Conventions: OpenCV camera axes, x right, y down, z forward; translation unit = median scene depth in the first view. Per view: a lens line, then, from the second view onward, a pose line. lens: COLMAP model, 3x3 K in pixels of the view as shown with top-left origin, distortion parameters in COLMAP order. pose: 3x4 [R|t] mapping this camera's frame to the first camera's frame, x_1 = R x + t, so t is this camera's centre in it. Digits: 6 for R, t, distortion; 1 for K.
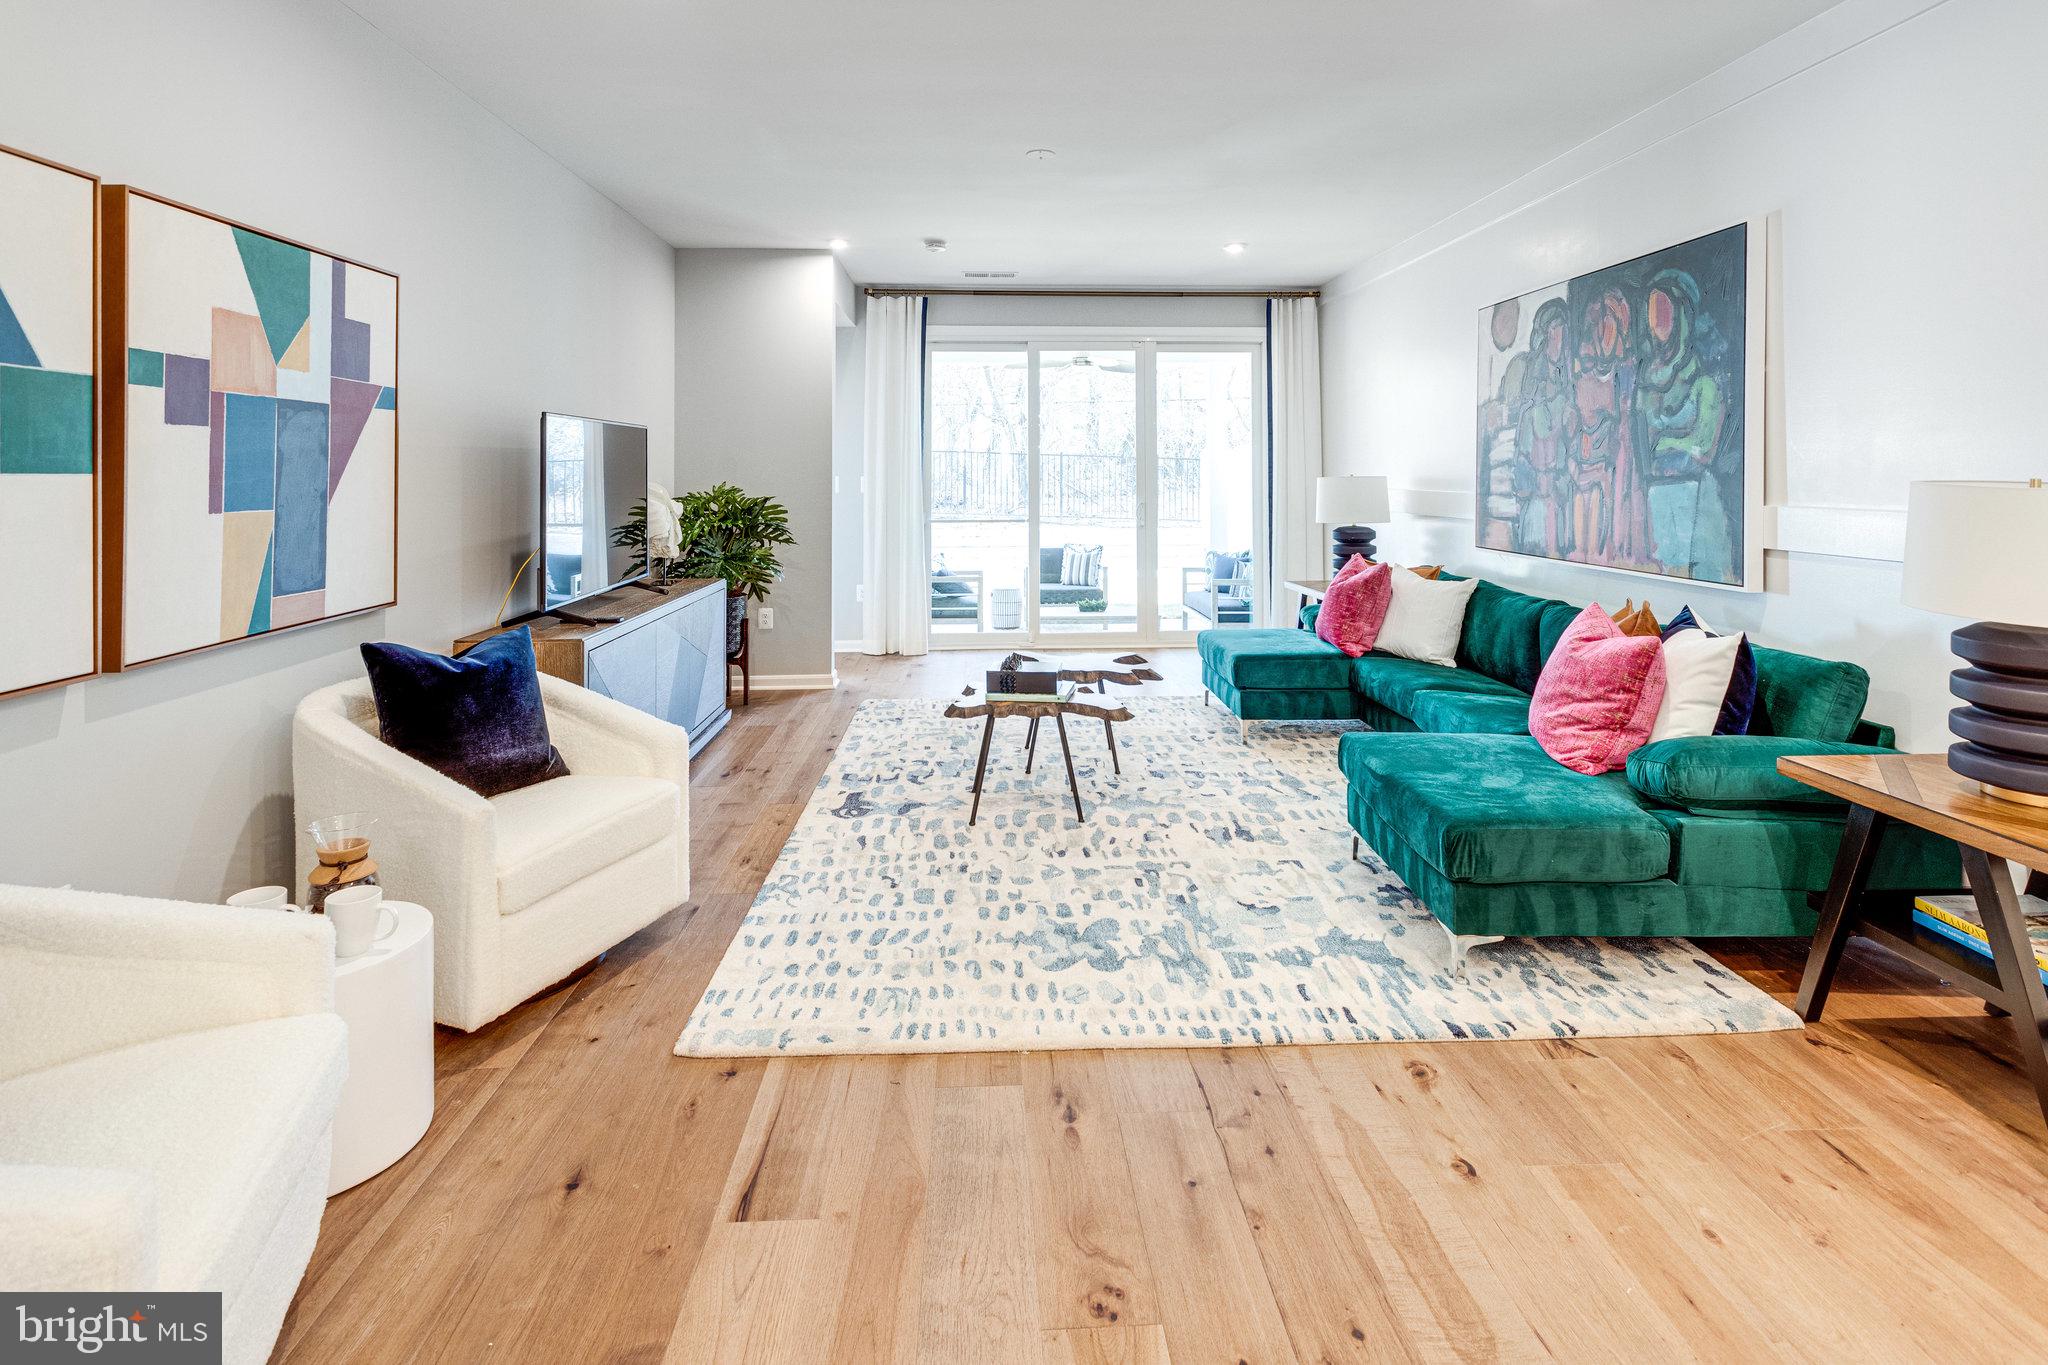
lens RADIAL K [[998.2, 0, 1018.3], [0, 998.2, 454.6], [0, 0, 1]] dist [0.002310, 0.000133]
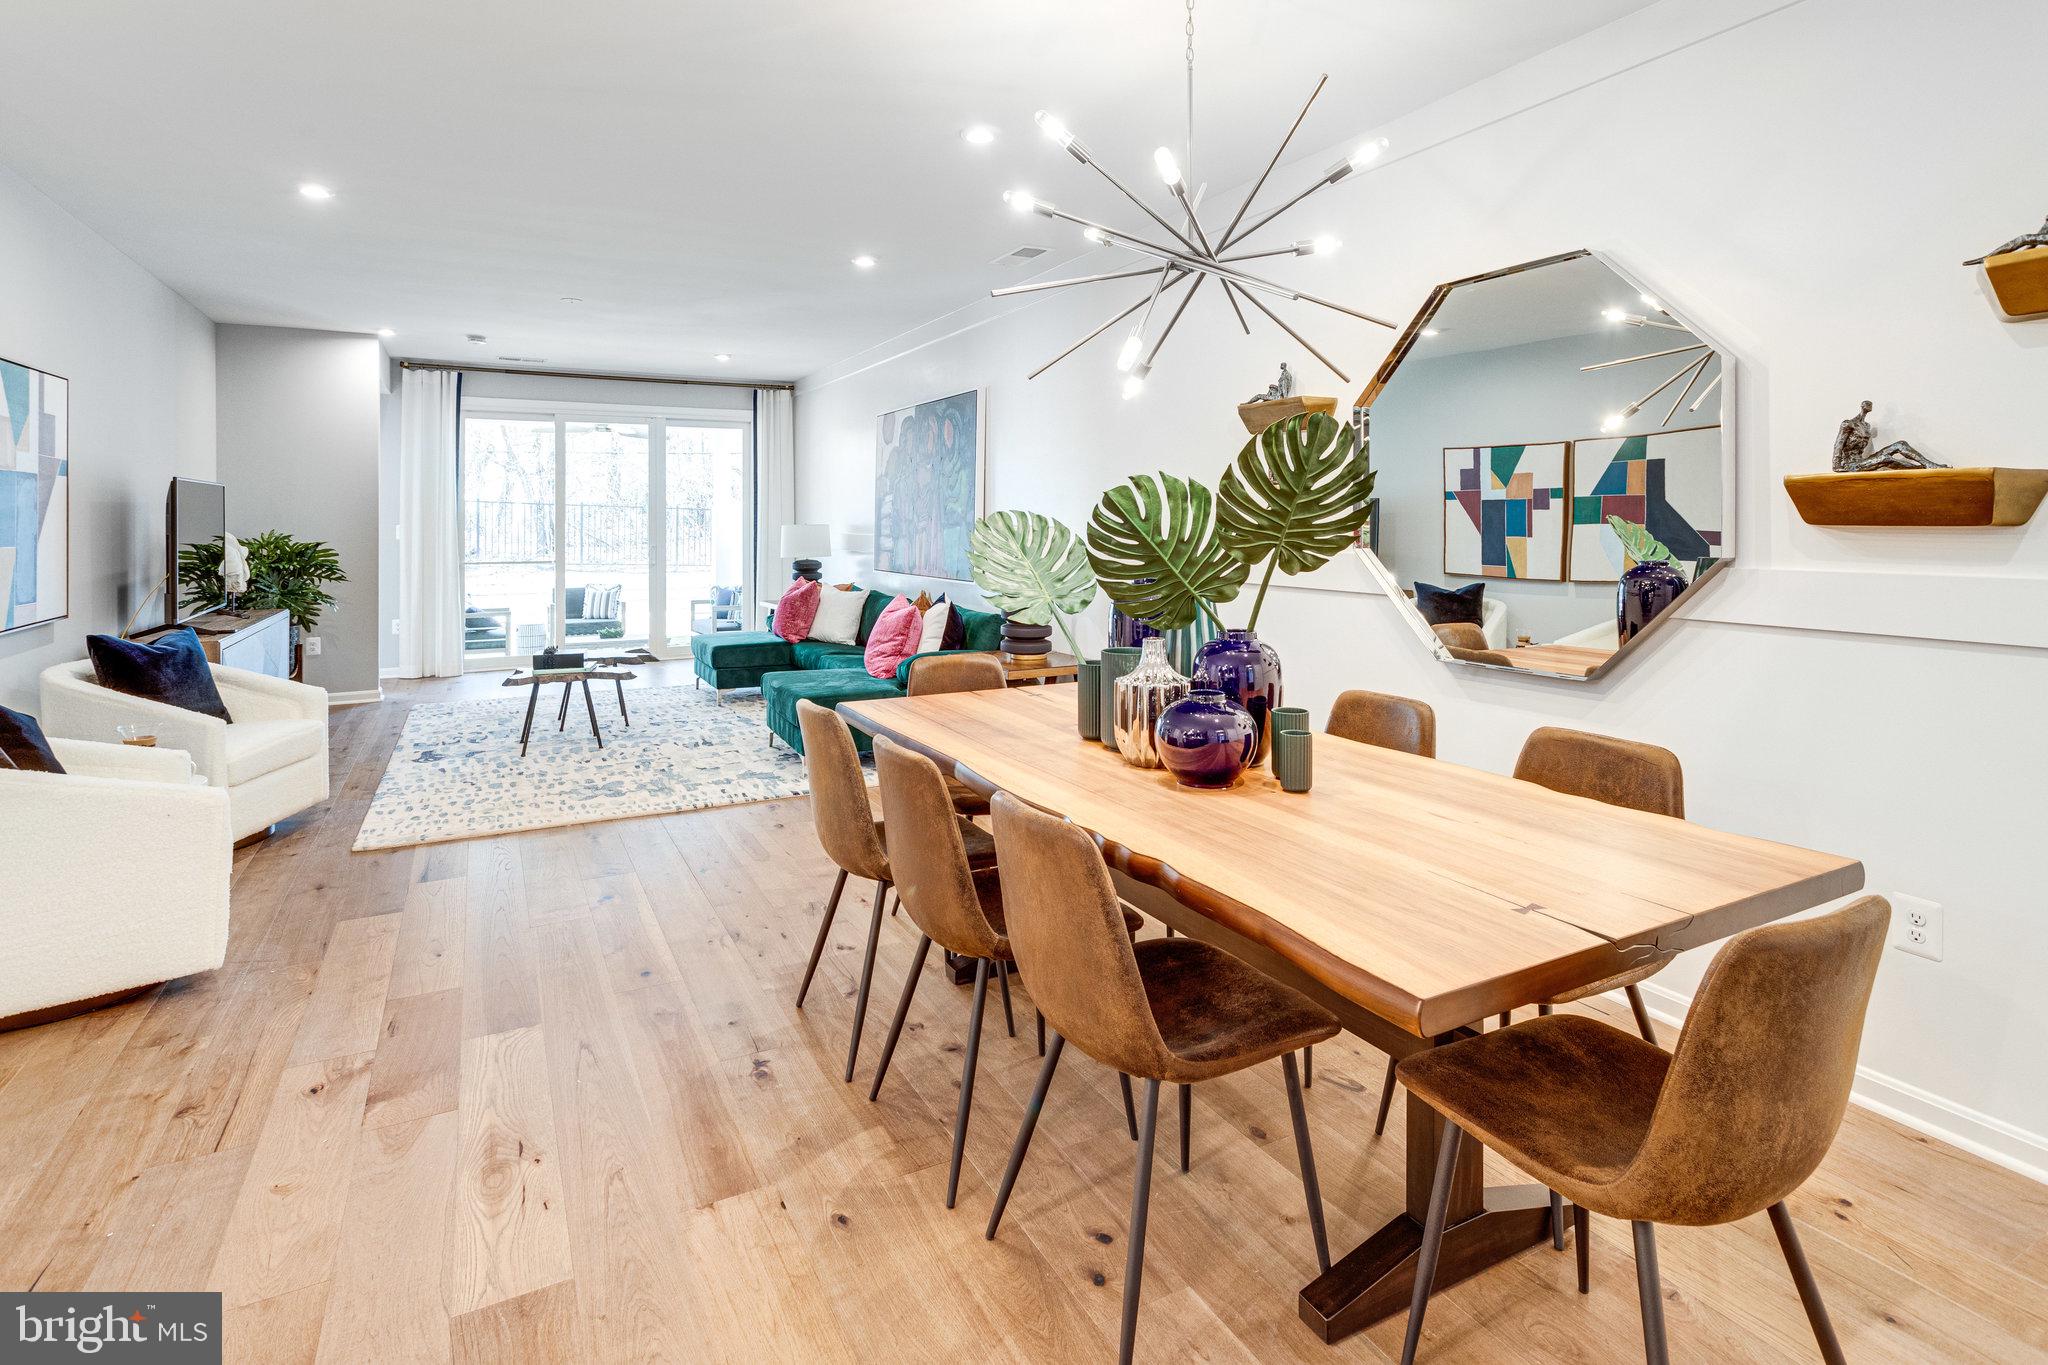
lens RADIAL K [[1011.7, 0, 990.1], [0, 1011.7, 520.1], [0, 0, 1]] dist [0.002668, 0.000752]
pose [[0.909514, 0.000796, 0.415674, -0.039531], [-0.007527, 0.999866, 0.014555, -0.011492], [-0.415606, -0.016367, 0.909397, -0.655610]]
